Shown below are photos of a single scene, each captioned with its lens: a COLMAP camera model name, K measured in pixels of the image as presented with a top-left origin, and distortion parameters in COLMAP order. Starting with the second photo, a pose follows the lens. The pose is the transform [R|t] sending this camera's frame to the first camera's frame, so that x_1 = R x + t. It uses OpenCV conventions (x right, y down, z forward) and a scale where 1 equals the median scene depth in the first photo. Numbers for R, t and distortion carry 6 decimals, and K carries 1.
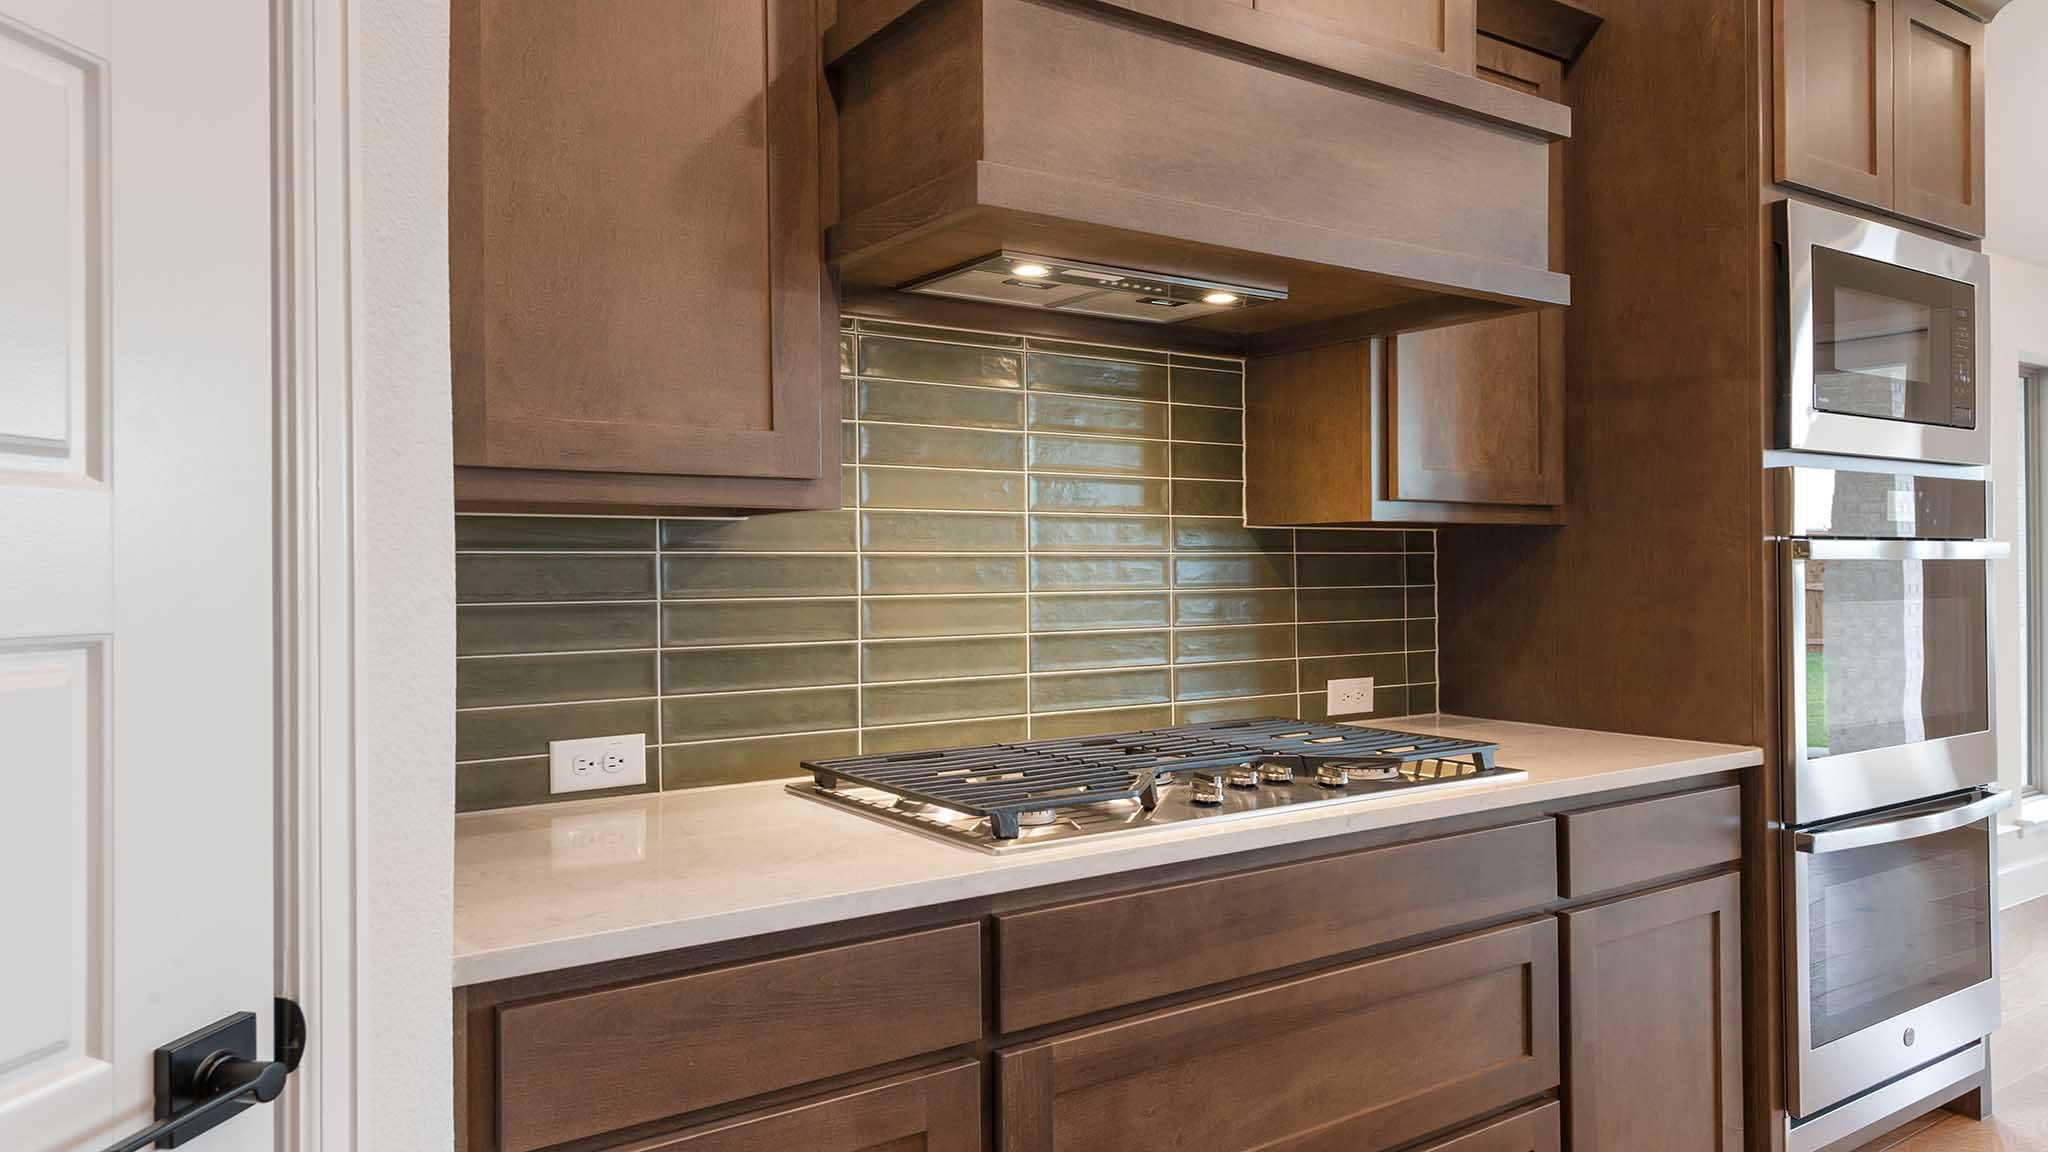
lens RADIAL K [[1392.9, 0, 1020.8], [0, 1392.9, 565.3], [0, 0, 1]] dist [0.012093, 0.000981]
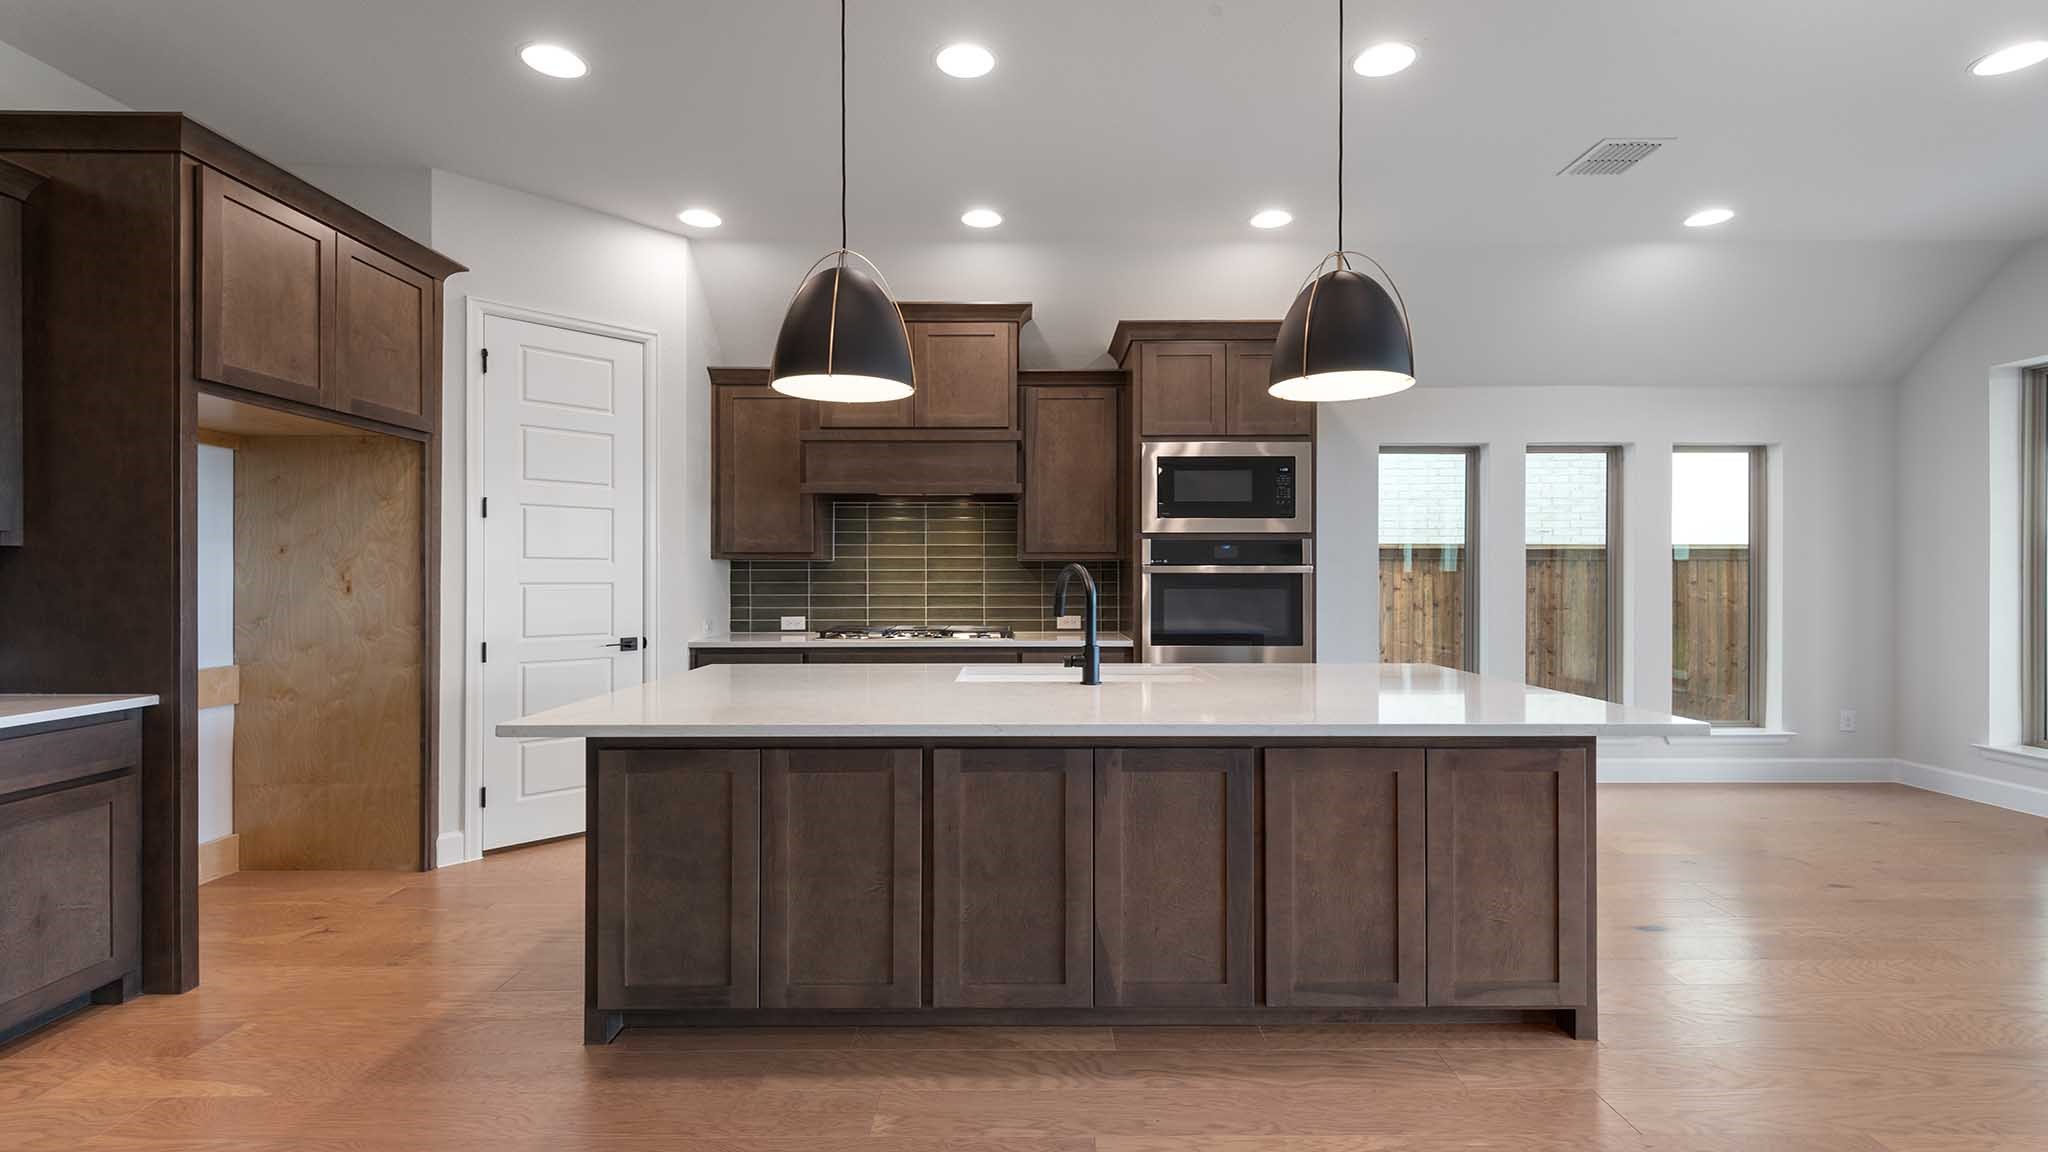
lens RADIAL K [[933.2, 0, 1025.0], [0, 933.2, 576.3], [0, 0, 1]] dist [0.002176, 0.000354]
pose [[0.830221, 0.004774, -0.557415, 1.550385], [-0.002486, 0.999985, 0.004862, -0.006995], [0.557430, -0.002651, 0.830220, -0.758968]]
